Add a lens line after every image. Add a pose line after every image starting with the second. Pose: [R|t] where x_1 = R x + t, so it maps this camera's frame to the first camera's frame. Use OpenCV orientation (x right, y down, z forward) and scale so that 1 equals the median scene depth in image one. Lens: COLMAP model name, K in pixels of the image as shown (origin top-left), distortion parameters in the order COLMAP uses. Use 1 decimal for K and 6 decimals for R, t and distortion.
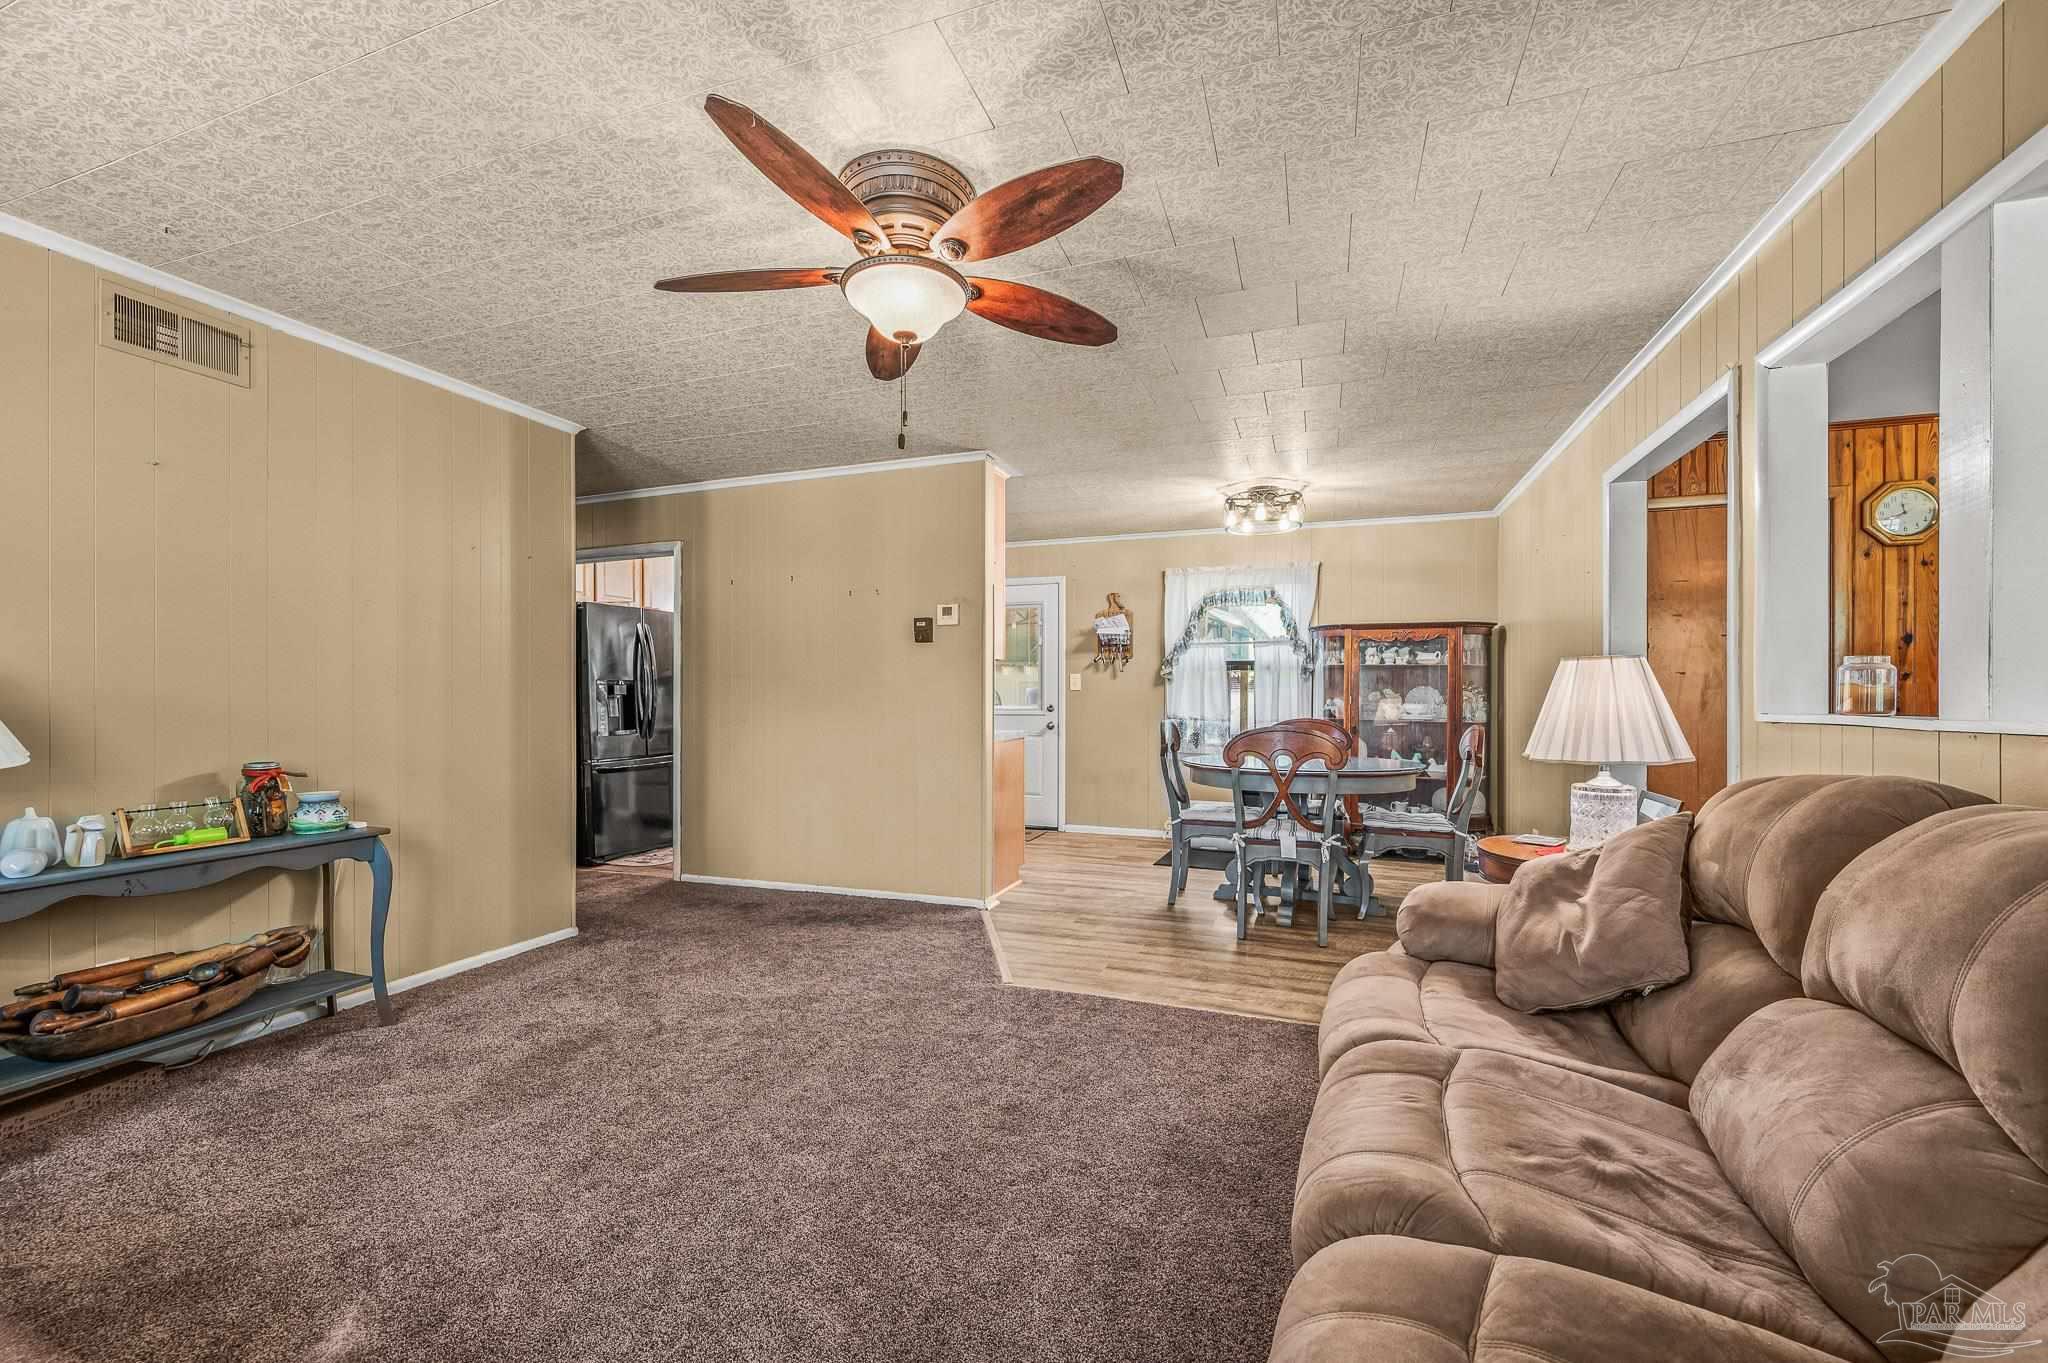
lens RADIAL K [[812.1, 0, 1027.4], [0, 812.1, 699.2], [0, 0, 1]] dist [0.000150, -0.000075]
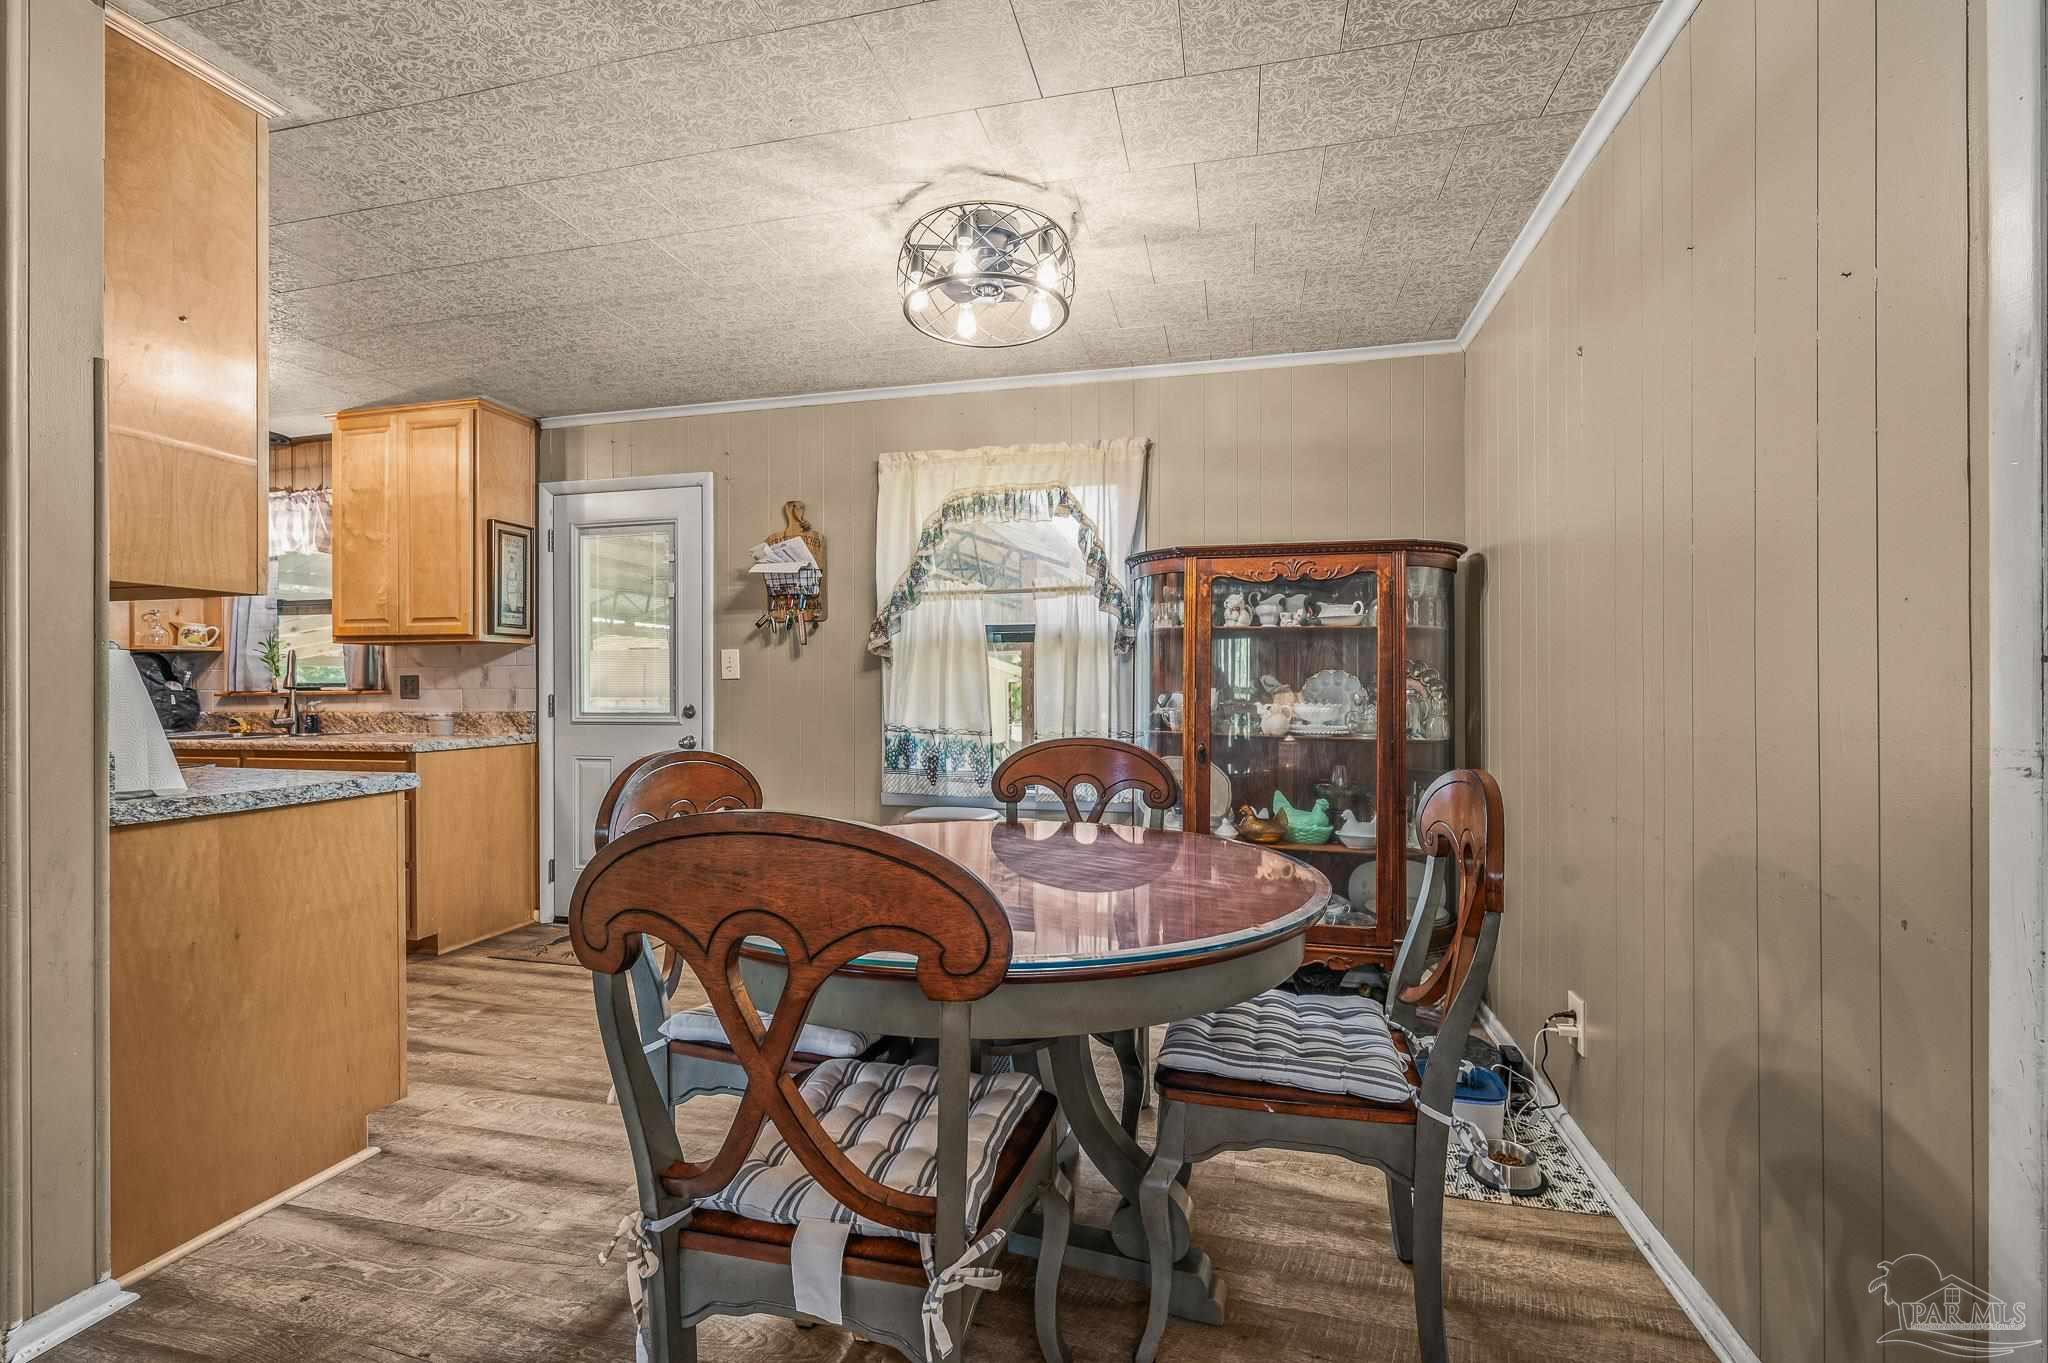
lens RADIAL K [[852.3, 0, 1034.5], [0, 852.3, 688.2], [0, 0, 1]] dist [-0.002381, -0.000188]
pose [[0.993874, -0.001605, 0.110510, 0.235937], [0.002105, 0.999988, -0.004405, -0.002106], [-0.110502, 0.004610, 0.993865, 0.474842]]
